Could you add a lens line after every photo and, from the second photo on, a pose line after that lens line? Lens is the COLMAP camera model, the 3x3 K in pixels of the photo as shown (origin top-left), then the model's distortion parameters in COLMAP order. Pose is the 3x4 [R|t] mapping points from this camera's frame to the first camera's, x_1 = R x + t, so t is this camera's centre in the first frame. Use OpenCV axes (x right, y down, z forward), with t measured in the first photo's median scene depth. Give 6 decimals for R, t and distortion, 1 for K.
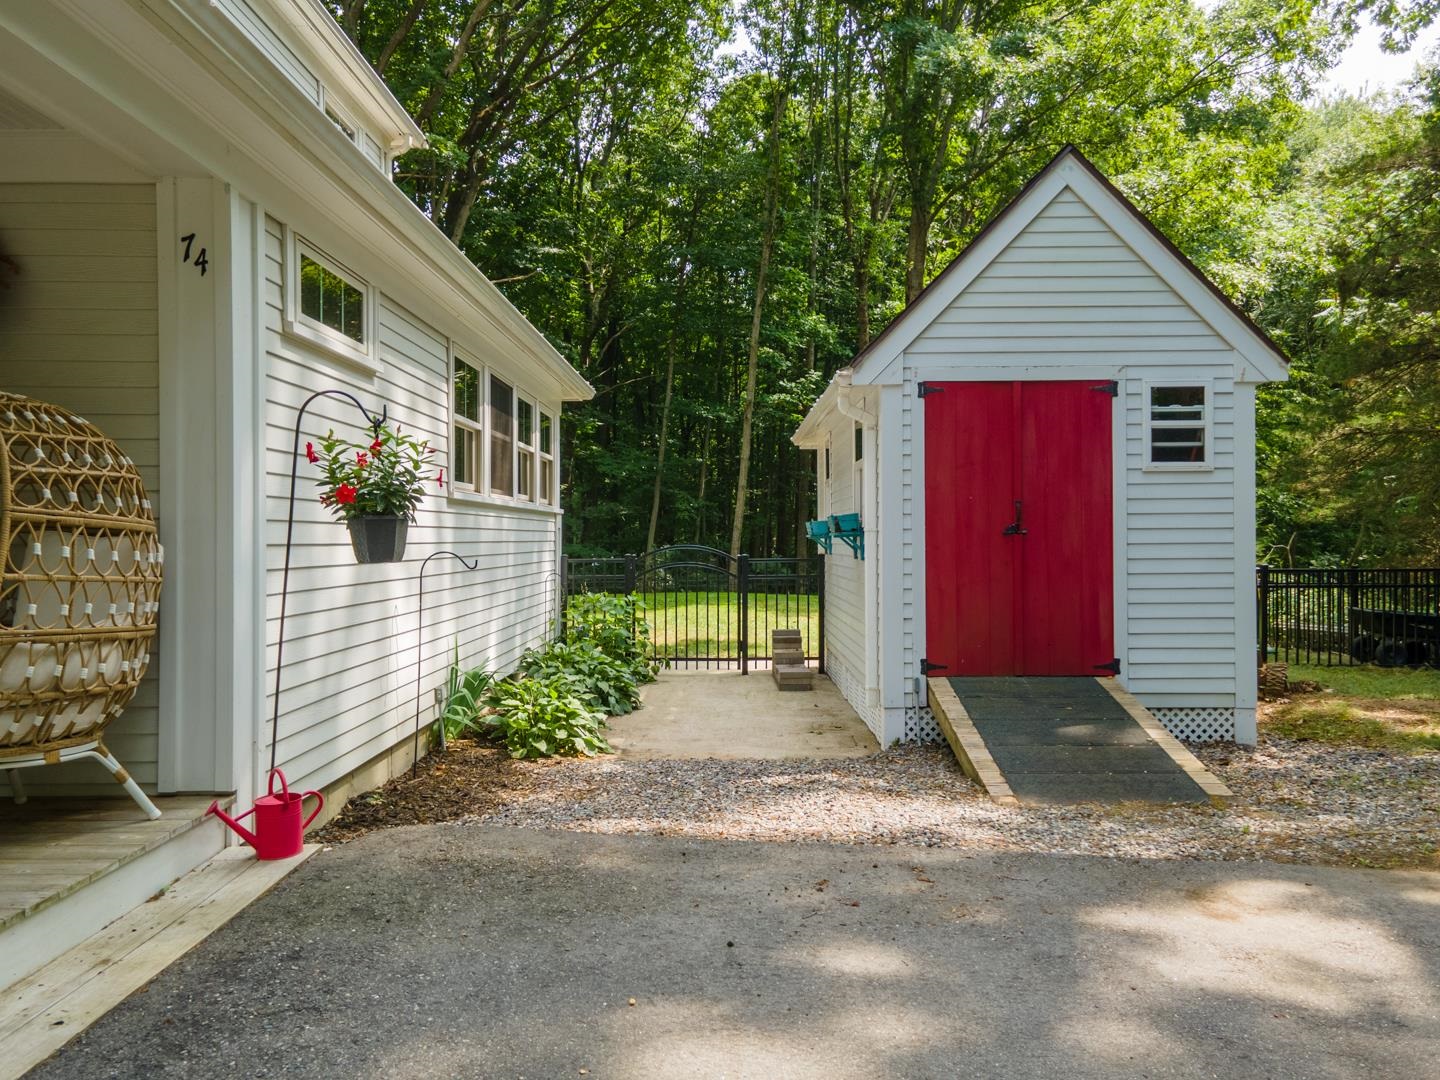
lens RADIAL K [[1010.4, 0, 704.6], [0, 1010.4, 540.9], [0, 0, 1]] dist [0.051670, 0.001707]
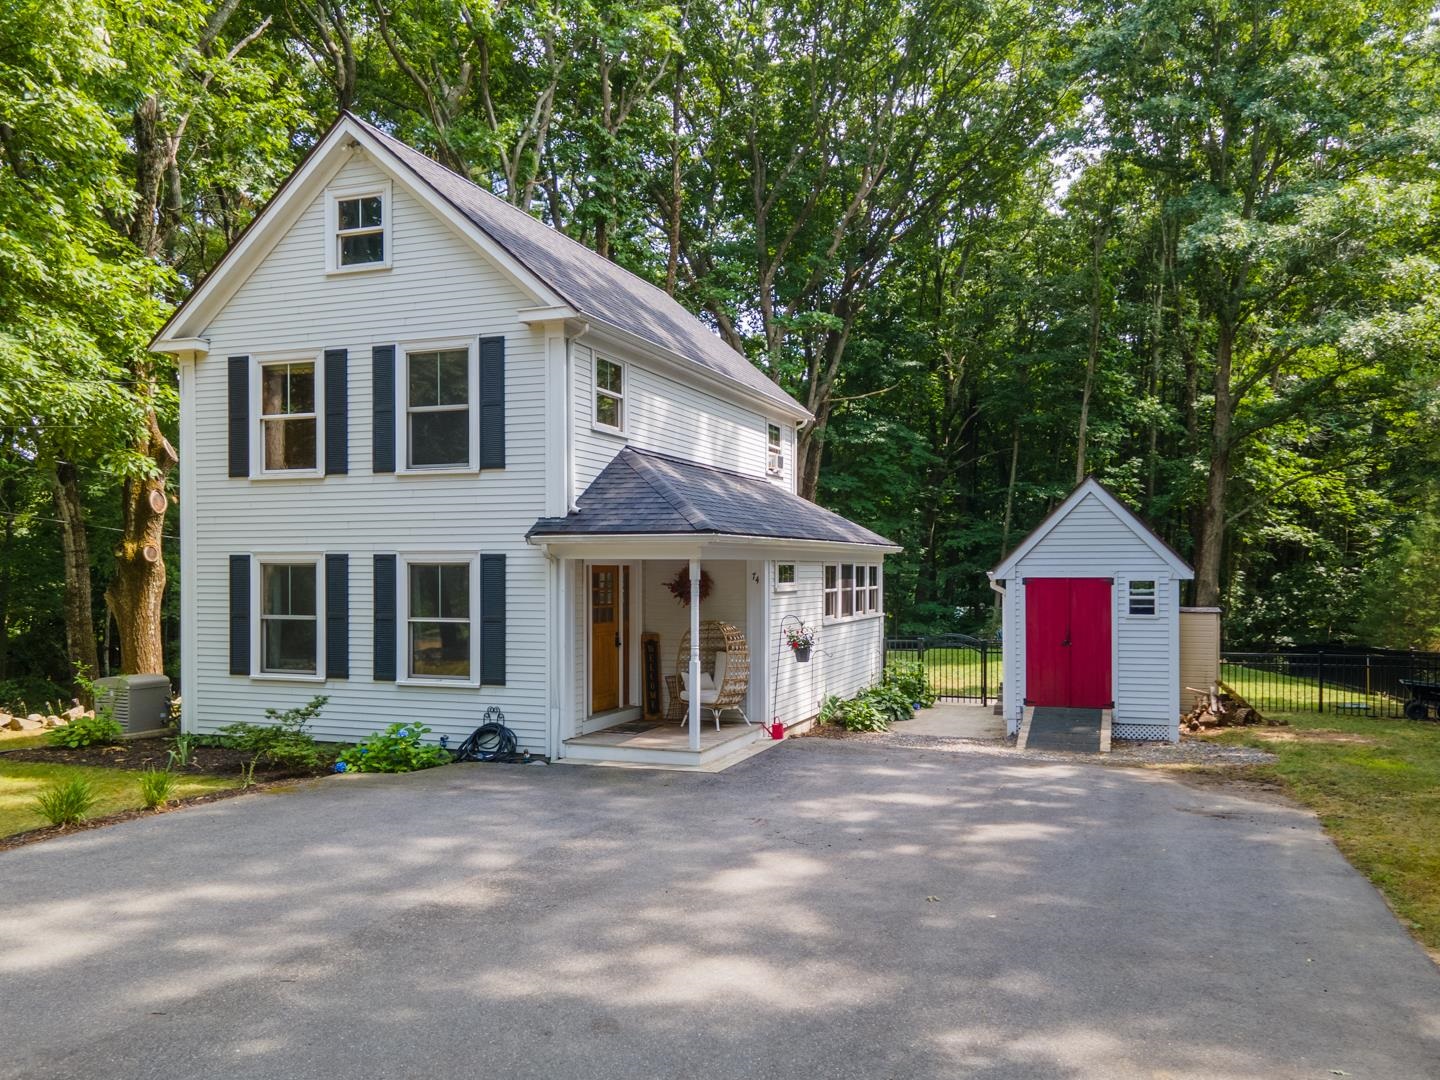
lens RADIAL K [[1160.6, 0, 712.6], [0, 1160.6, 581.2], [0, 0, 1]] dist [0.040812, -0.004704]
pose [[0.939113, 0.004493, -0.343579, 0.457286], [0.000398, 0.999900, 0.014165, -0.185829], [0.343608, -0.013440, 0.939017, -1.711910]]
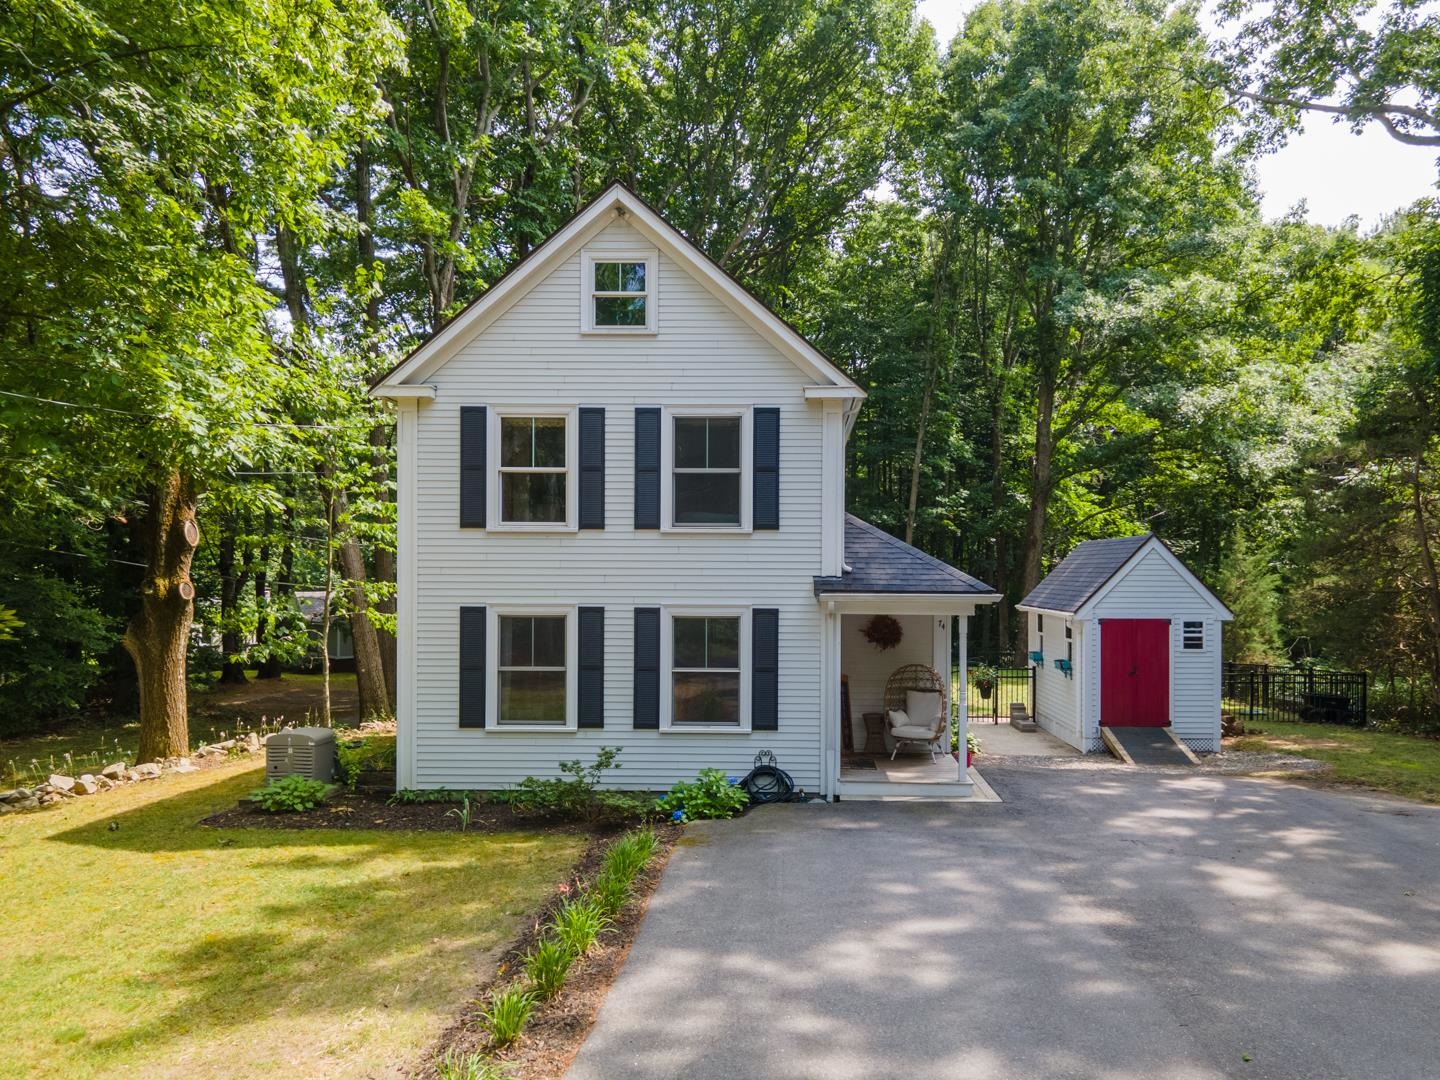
lens RADIAL K [[1220.5, 0, 722.8], [0, 1220.5, 572.6], [0, 0, 1]] dist [0.043911, -0.000330]
pose [[0.999972, 0.007386, -0.000782, -0.796032], [-0.007377, 0.999912, 0.010995, -0.308460], [0.000863, -0.010989, 0.999939, -2.290549]]
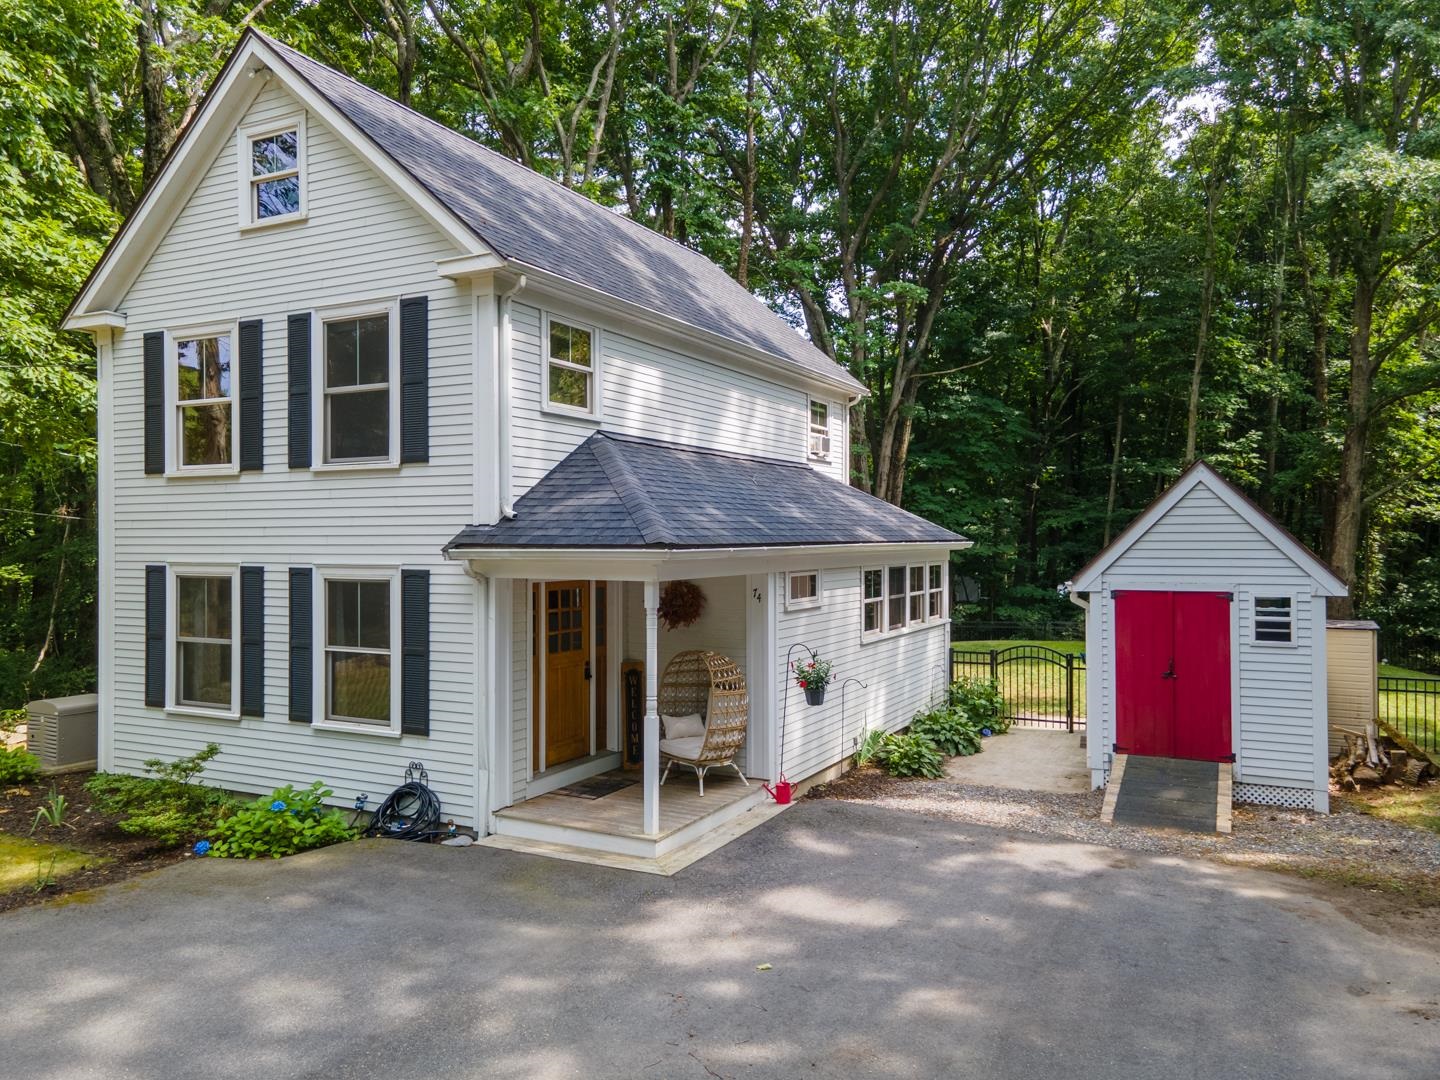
lens RADIAL K [[1053.1, 0, 720.0], [0, 1053.1, 540.0], [0, 0, 1]] dist [0.016522, 0.046348]
pose [[0.892825, 0.000107, -0.450404, 0.436512], [0.004118, 0.999956, 0.008400, -0.263878], [0.450385, -0.009354, 0.892785, -0.988820]]
